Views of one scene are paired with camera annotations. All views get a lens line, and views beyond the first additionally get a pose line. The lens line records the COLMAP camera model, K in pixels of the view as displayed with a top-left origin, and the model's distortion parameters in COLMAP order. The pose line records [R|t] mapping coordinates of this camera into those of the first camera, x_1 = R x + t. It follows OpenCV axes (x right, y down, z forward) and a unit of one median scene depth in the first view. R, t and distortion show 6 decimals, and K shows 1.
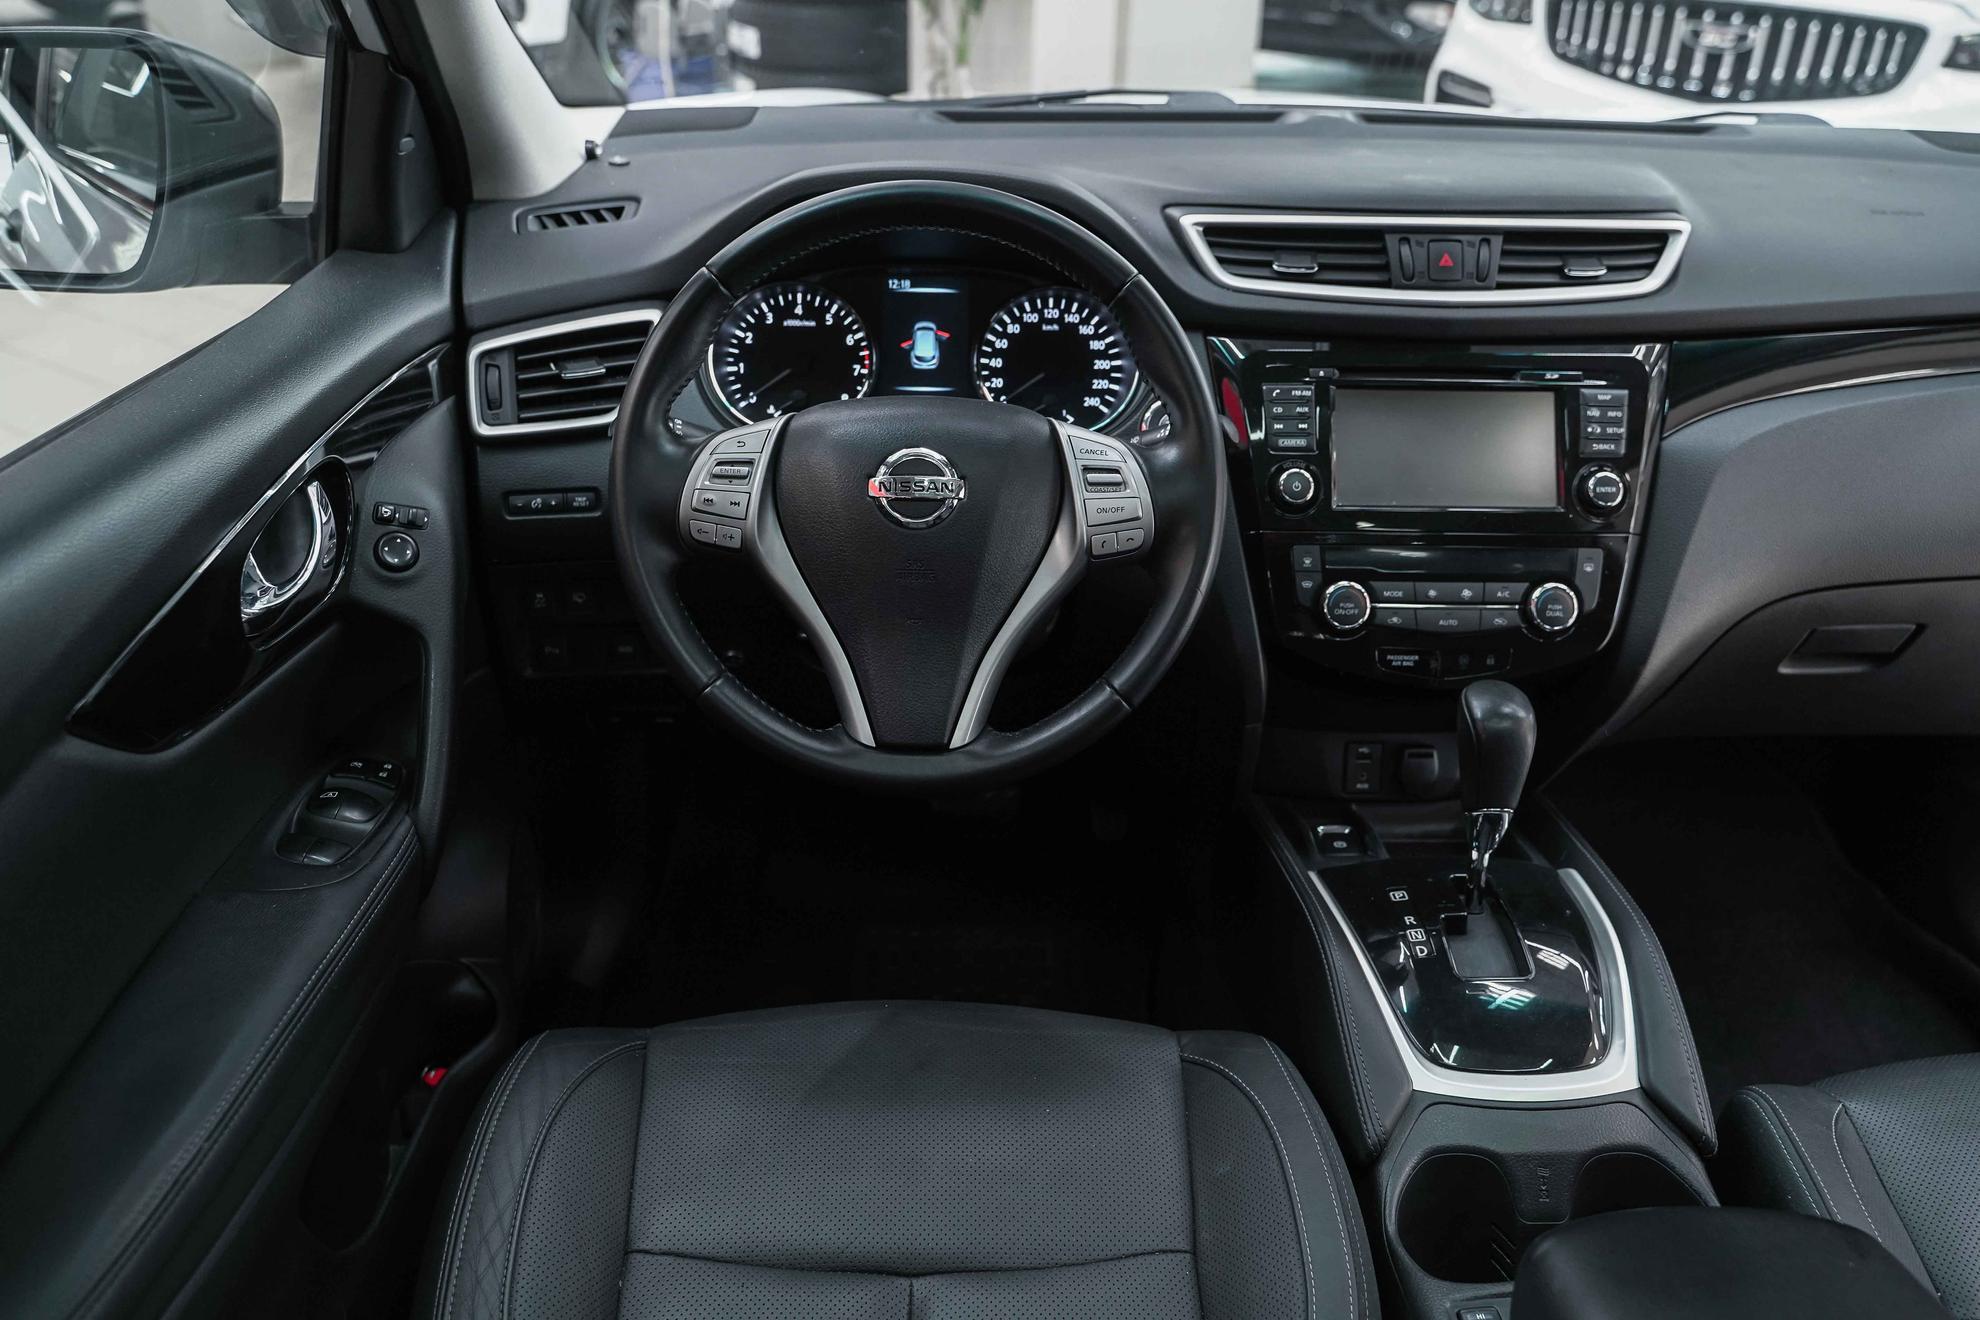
lens RADIAL K [[1649.1, 0, 994.9], [0, 1649.1, 651.3], [0, 0, 1]] dist [-0.015778, 0.008211]
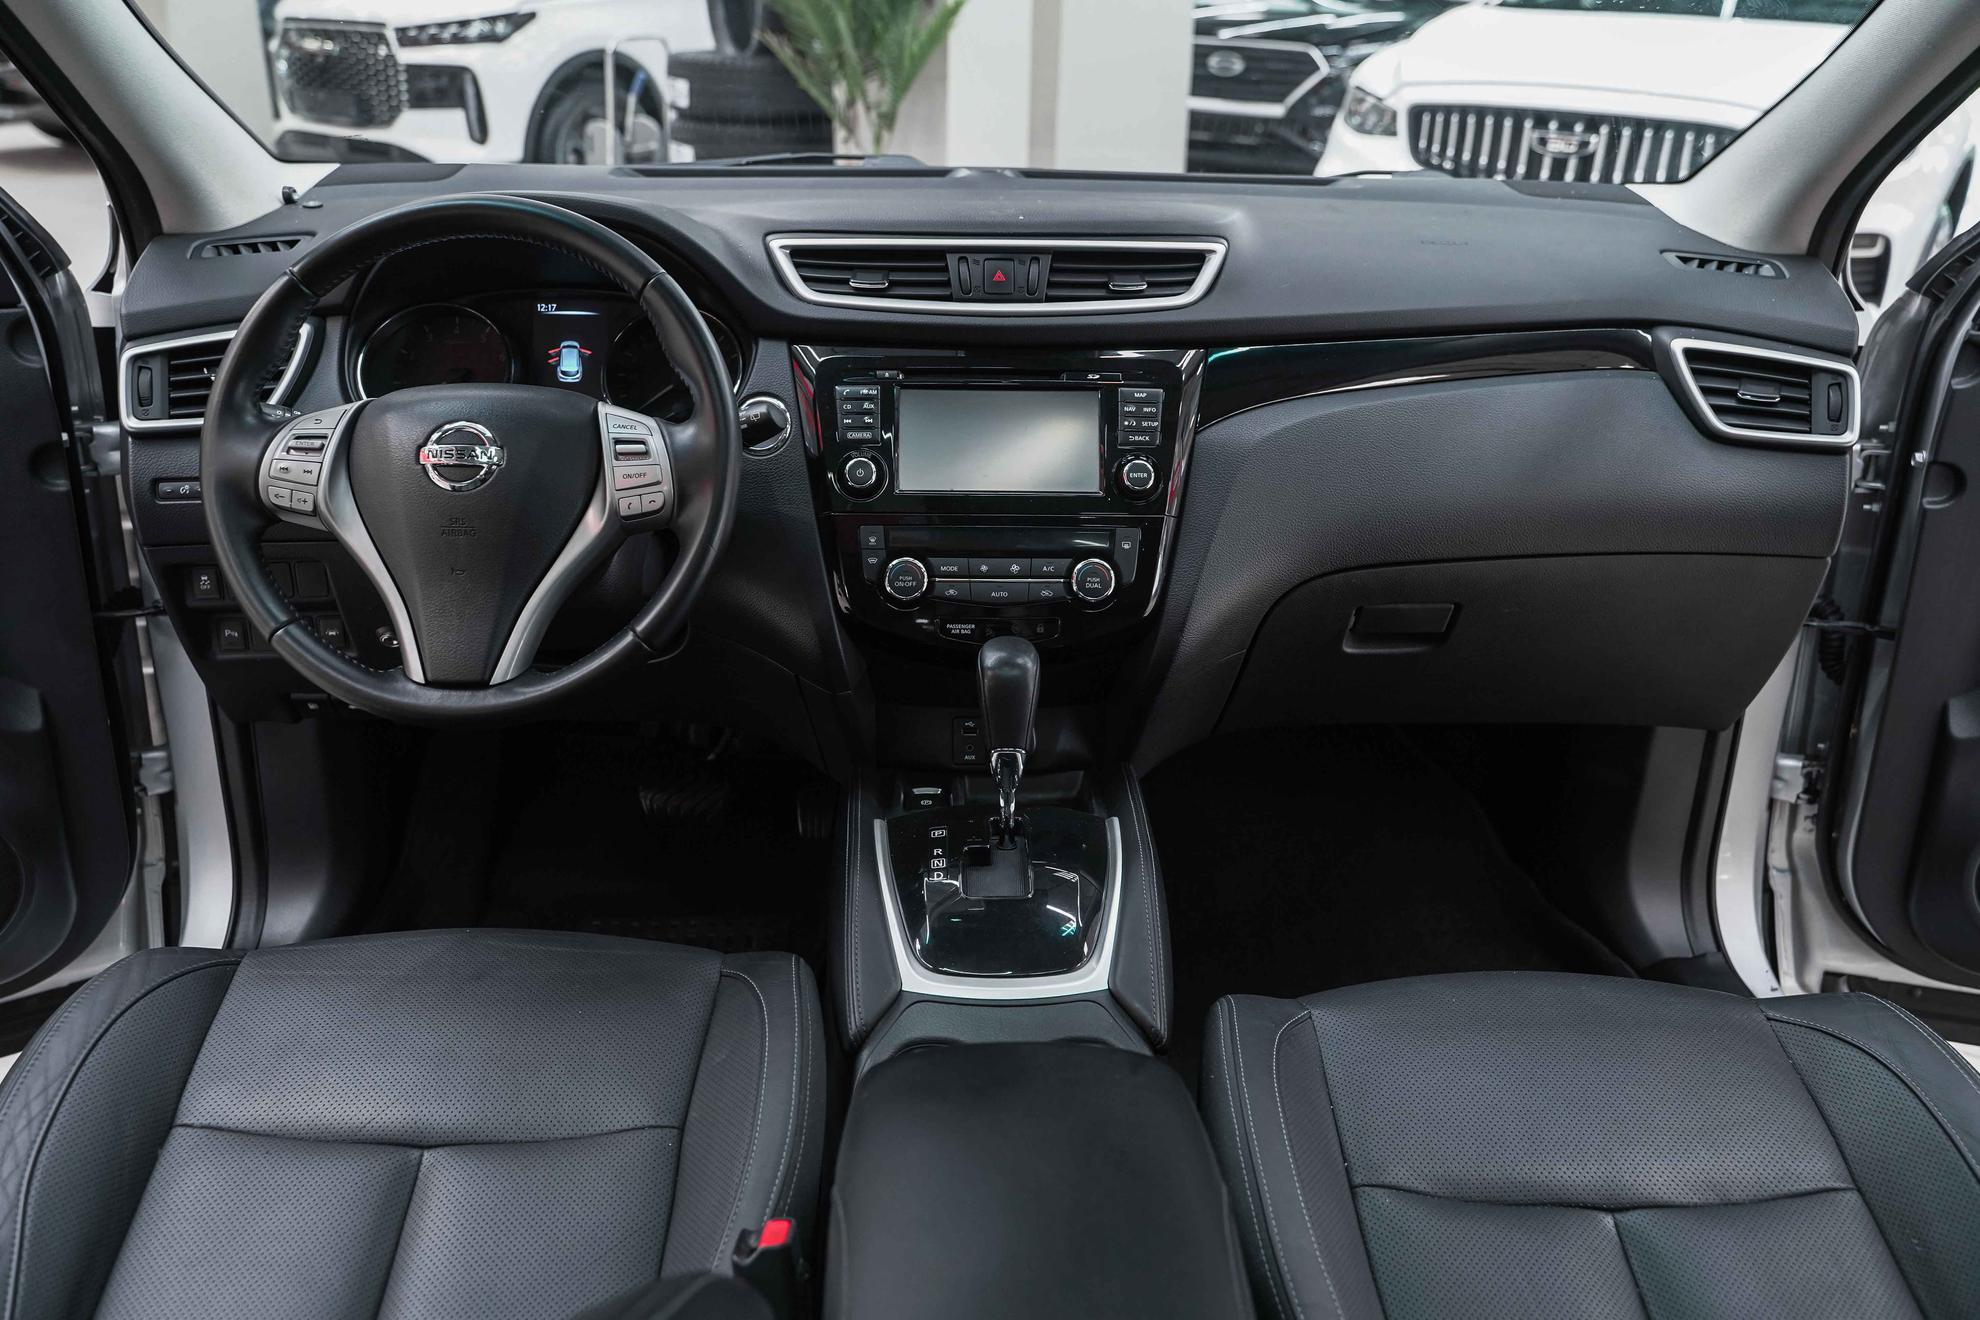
lens RADIAL K [[1612.0, 0, 984.8], [0, 1612.0, 651.9], [0, 0, 1]] dist [-0.009384, -0.003795]
pose [[0.999993, -0.002830, -0.002558, 0.266429], [0.002655, 0.997824, -0.065881, 0.093071], [0.002739, 0.065873, 0.997824, -0.088042]]
